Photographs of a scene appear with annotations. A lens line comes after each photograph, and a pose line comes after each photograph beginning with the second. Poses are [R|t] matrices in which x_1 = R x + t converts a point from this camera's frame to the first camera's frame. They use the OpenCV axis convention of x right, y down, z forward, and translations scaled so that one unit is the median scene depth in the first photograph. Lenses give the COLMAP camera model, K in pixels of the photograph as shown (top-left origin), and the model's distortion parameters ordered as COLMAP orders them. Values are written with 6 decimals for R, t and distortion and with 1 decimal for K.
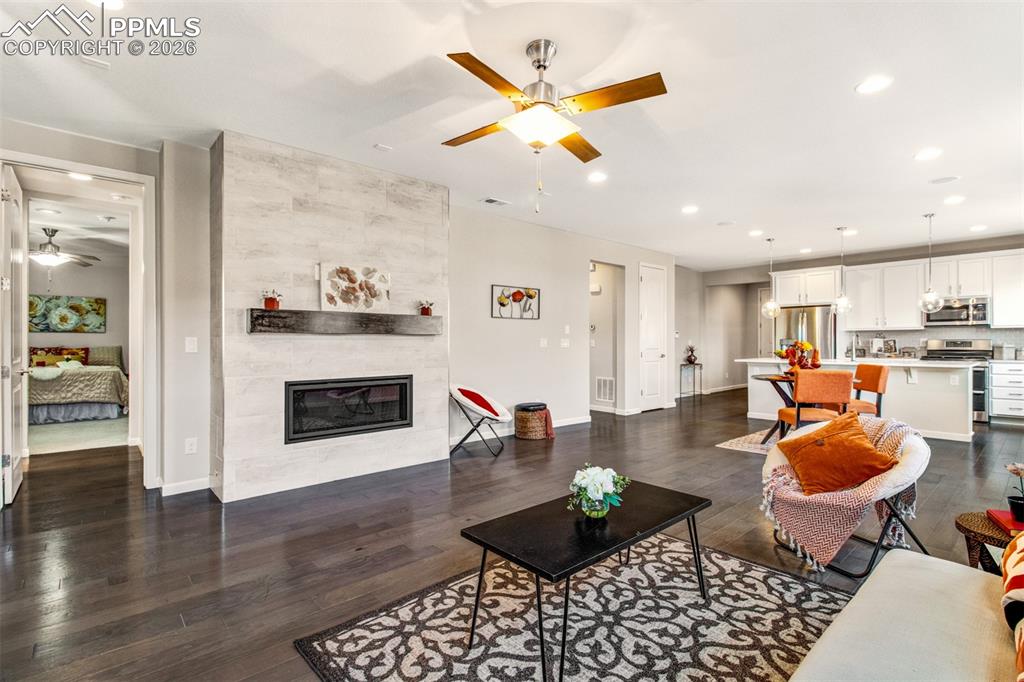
lens RADIAL K [[477.1, 0, 513.9], [0, 477.1, 340.7], [0, 0, 1]] dist [-0.003348, -0.000976]
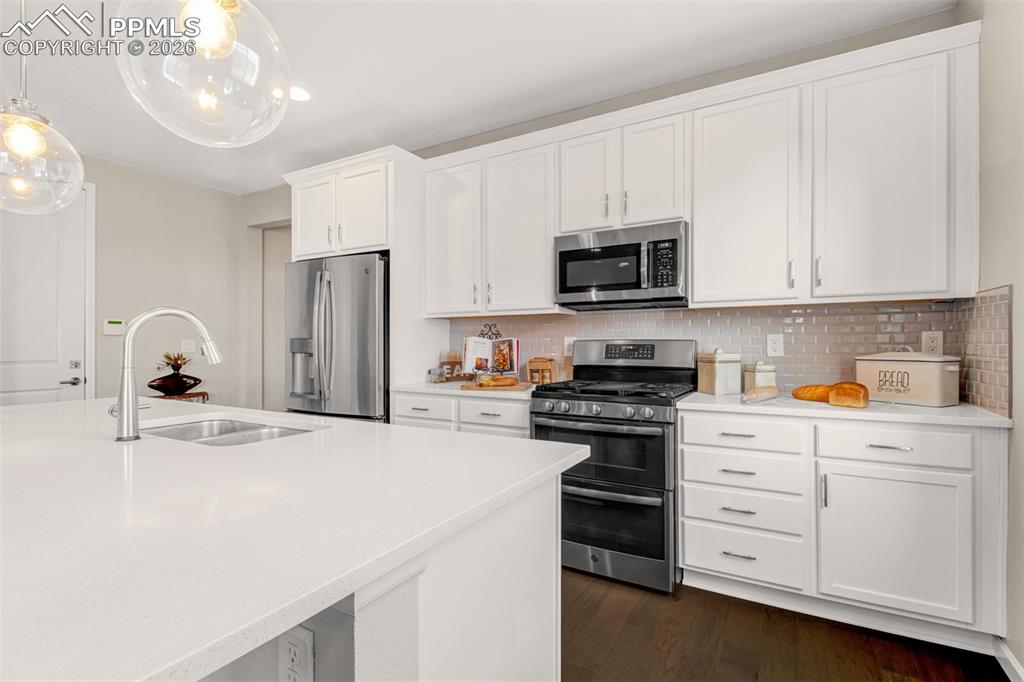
lens RADIAL K [[477.1, 0, 508.4], [0, 477.1, 341.4], [0, 0, 1]] dist [-0.003348, -0.000976]
pose [[0.953406, 0.005002, 0.301650, 0.702016], [-0.004840, 0.999987, -0.001286, -0.000122], [-0.301652, -0.000234, 0.953418, 0.639124]]
